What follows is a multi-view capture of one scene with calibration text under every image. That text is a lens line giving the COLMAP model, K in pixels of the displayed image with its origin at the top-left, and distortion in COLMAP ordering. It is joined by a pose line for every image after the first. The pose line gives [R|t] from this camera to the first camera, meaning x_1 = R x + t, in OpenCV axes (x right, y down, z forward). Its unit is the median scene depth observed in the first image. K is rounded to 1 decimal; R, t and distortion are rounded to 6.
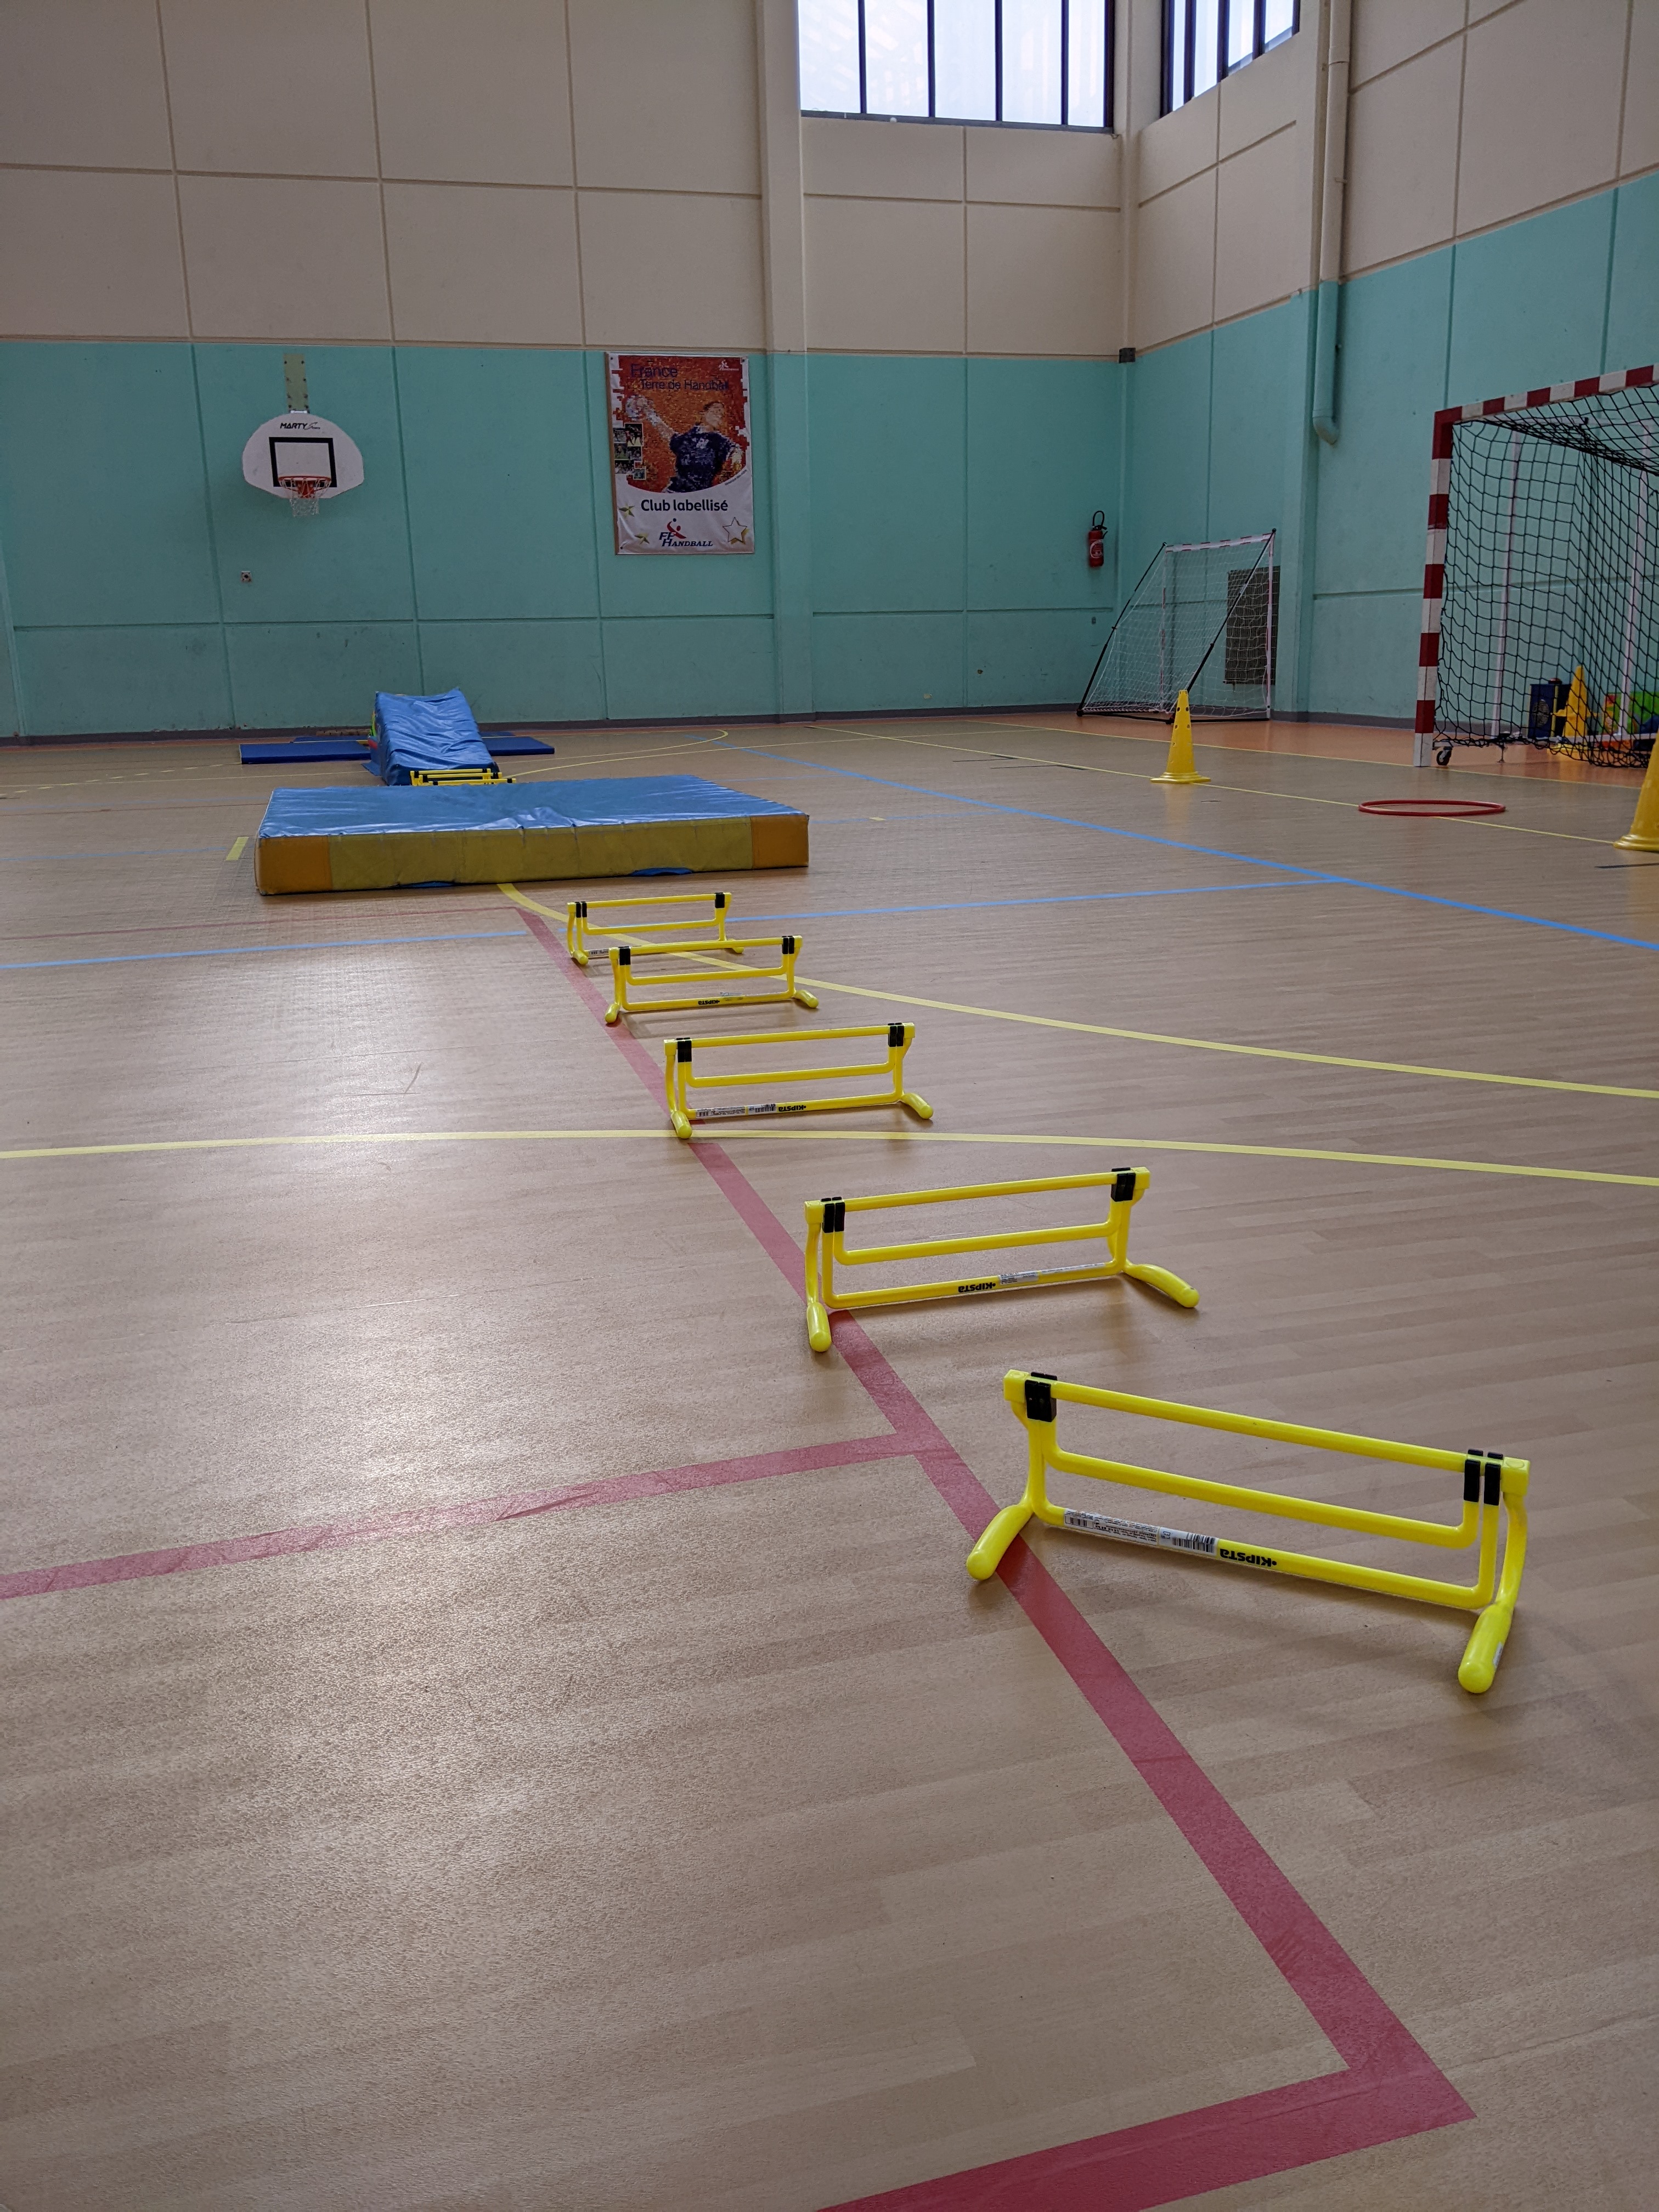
lens RADIAL K [[1764.7, 0, 843.3], [0, 1764.7, 1112.5], [0, 0, 1]] dist [0.061808, -0.109364]
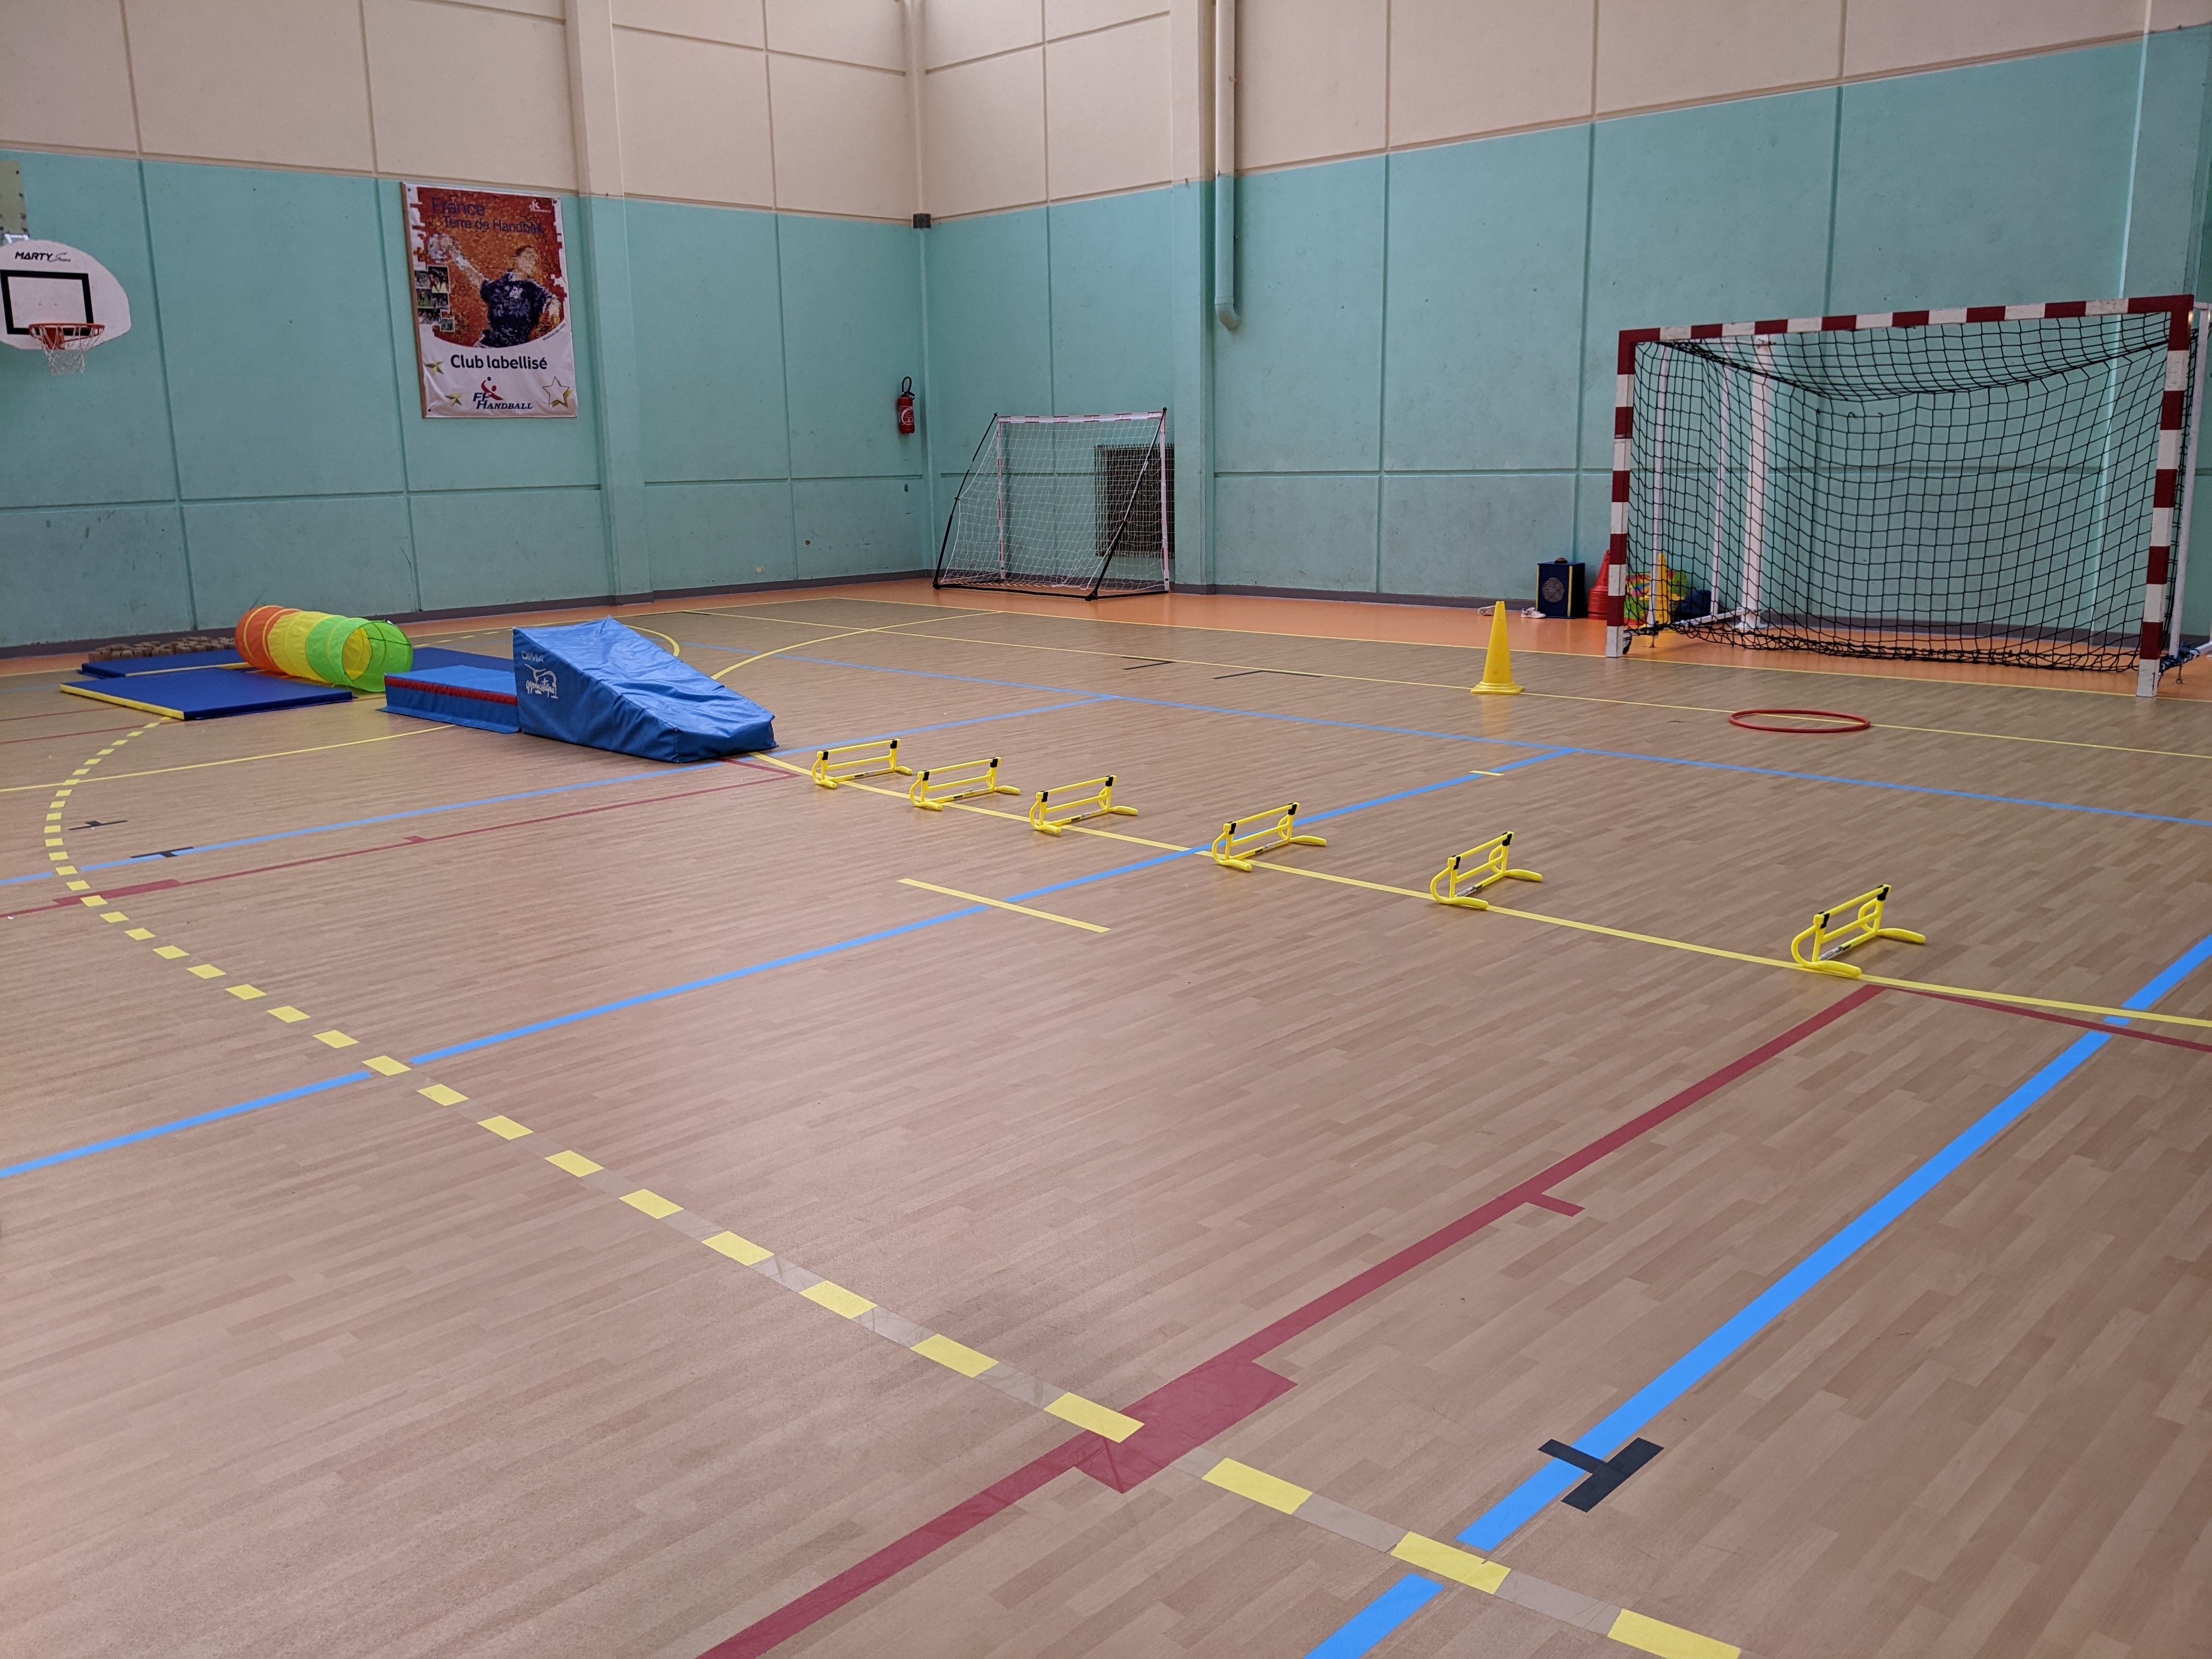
lens RADIAL K [[1764.7, 0, 1066.3], [0, 1764.7, 819.8], [0, 0, 1]] dist [0.061808, -0.109364]
pose [[0.872337, -0.099980, 0.478572, -0.288494], [0.127570, 0.991504, -0.025396, -0.068899], [-0.471967, 0.083205, 0.877681, 0.142861]]
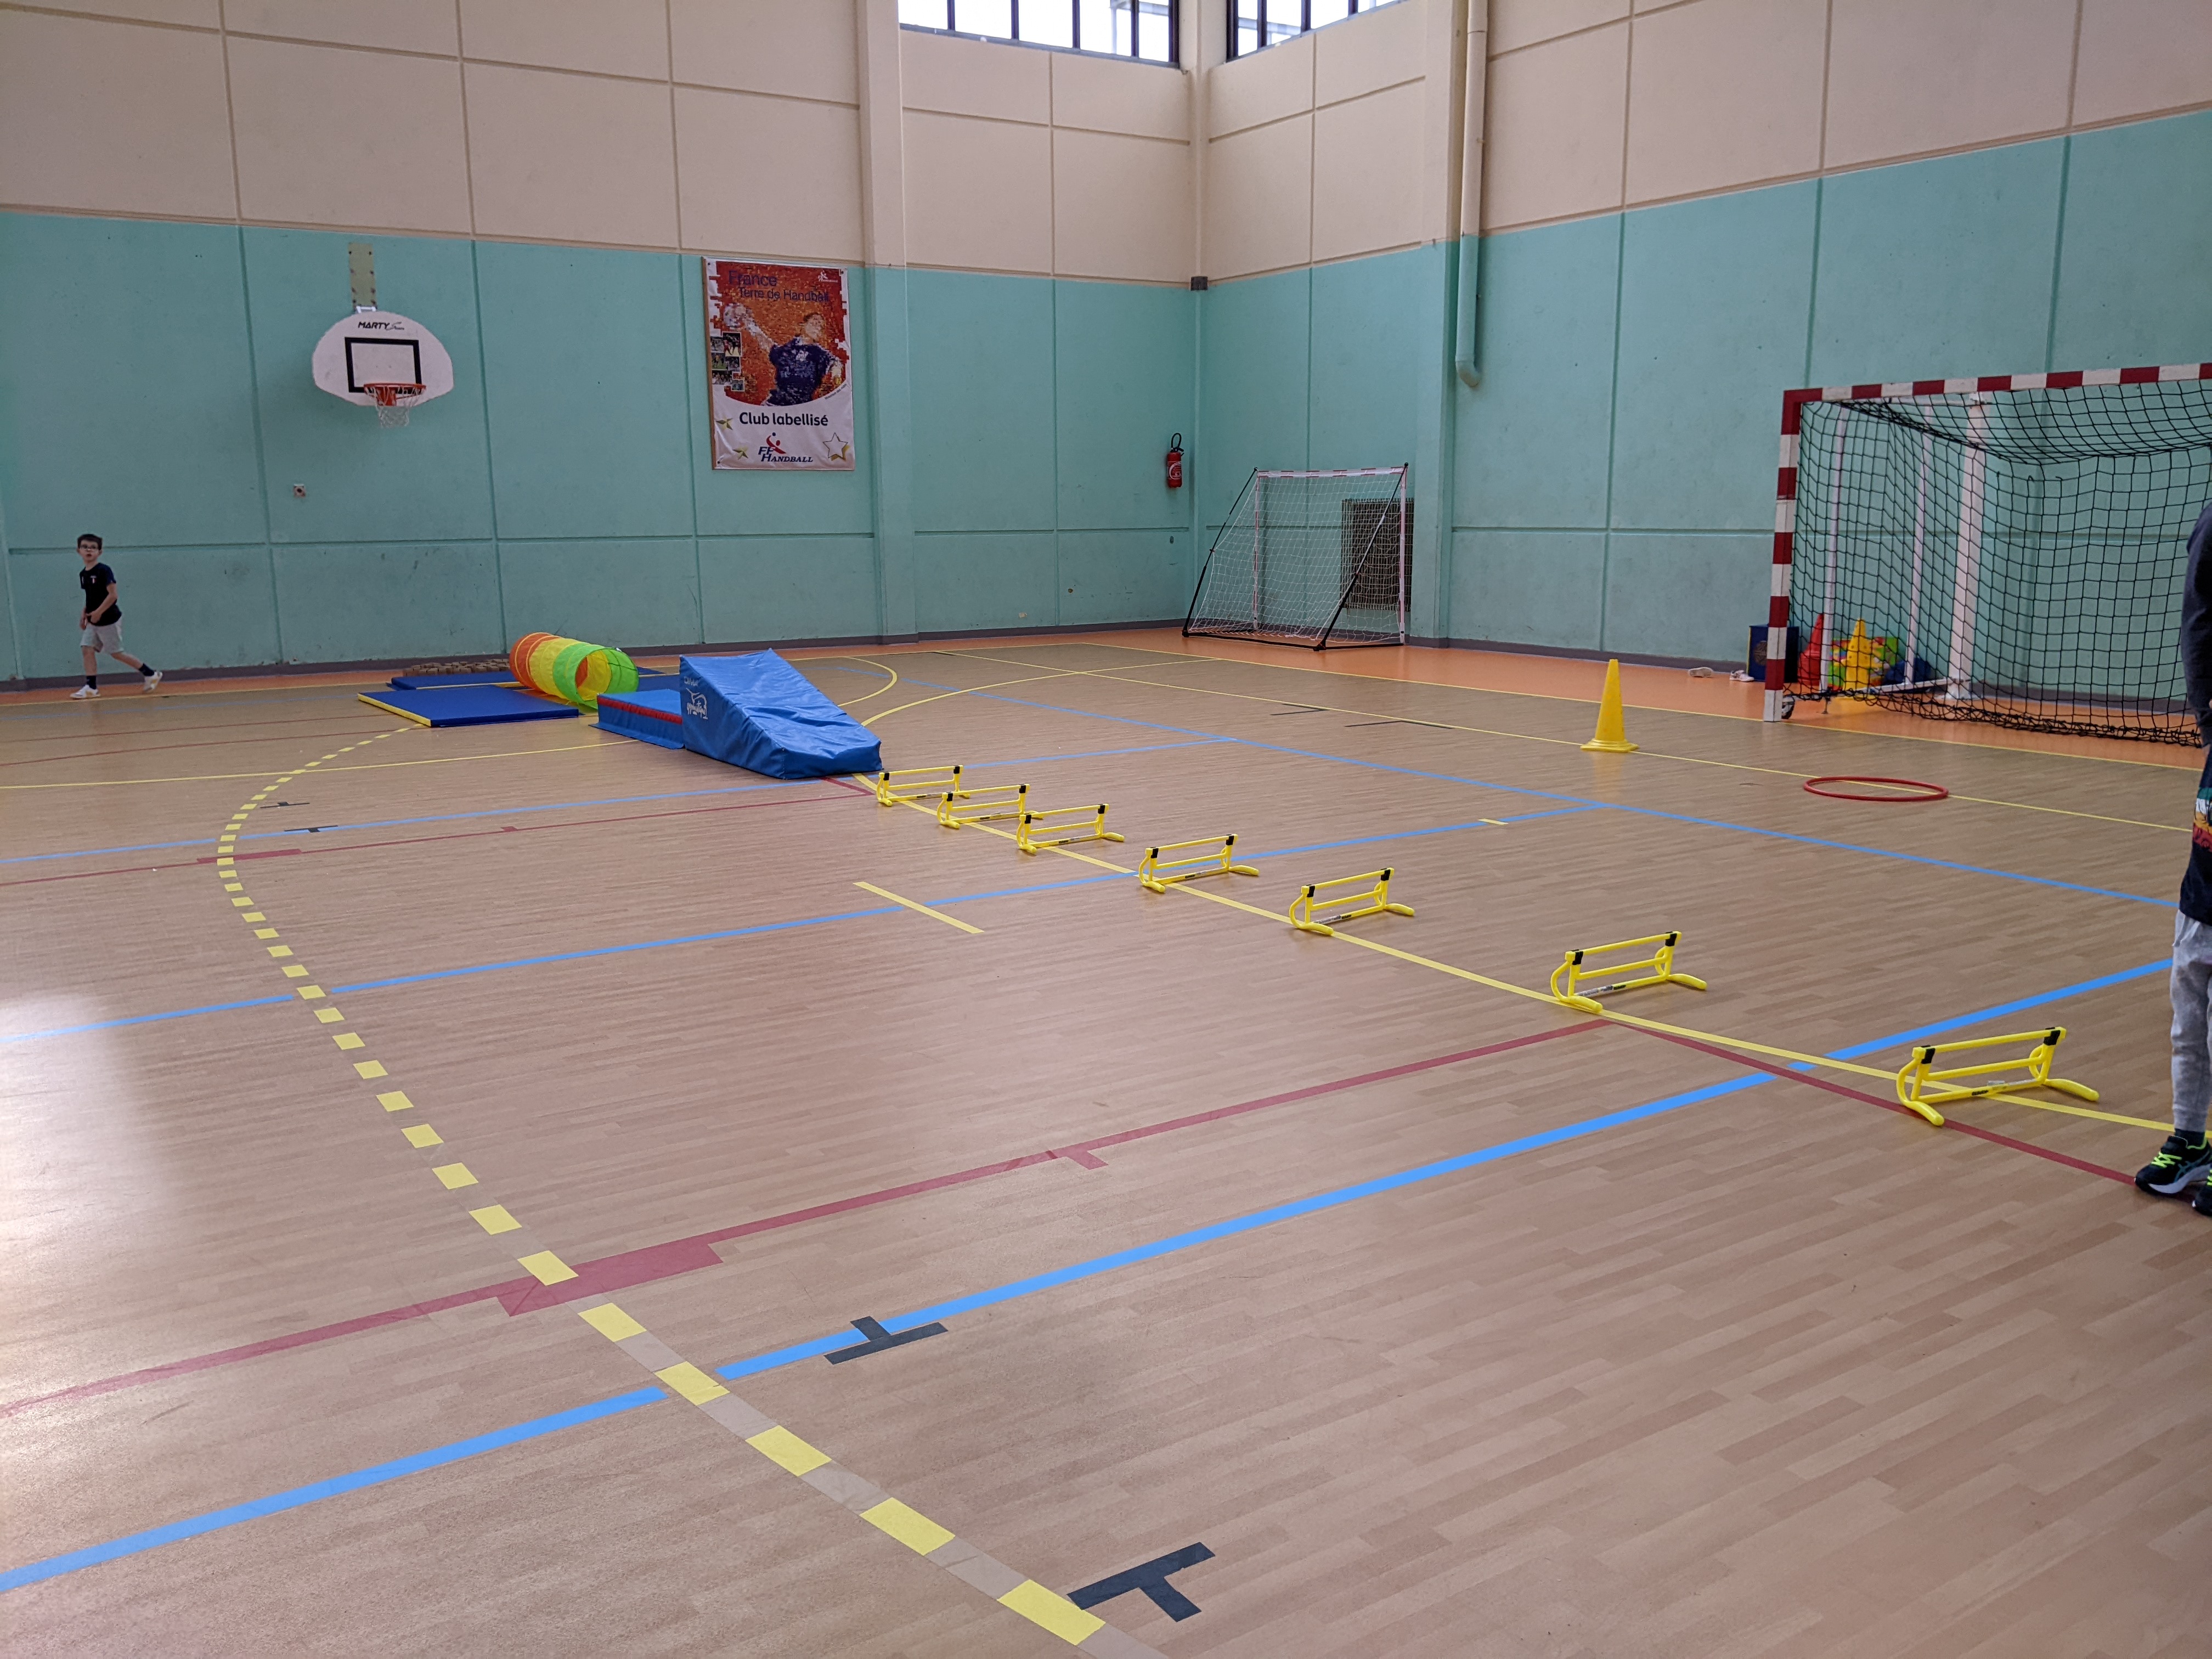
lens RADIAL K [[1764.7, 0, 1095.9], [0, 1764.7, 850.6], [0, 0, 1]] dist [0.061808, -0.109364]
pose [[0.957041, -0.044856, 0.286461, -0.214713], [0.063940, 0.996289, -0.057613, -0.051587], [-0.282814, 0.073454, 0.956358, 0.076272]]
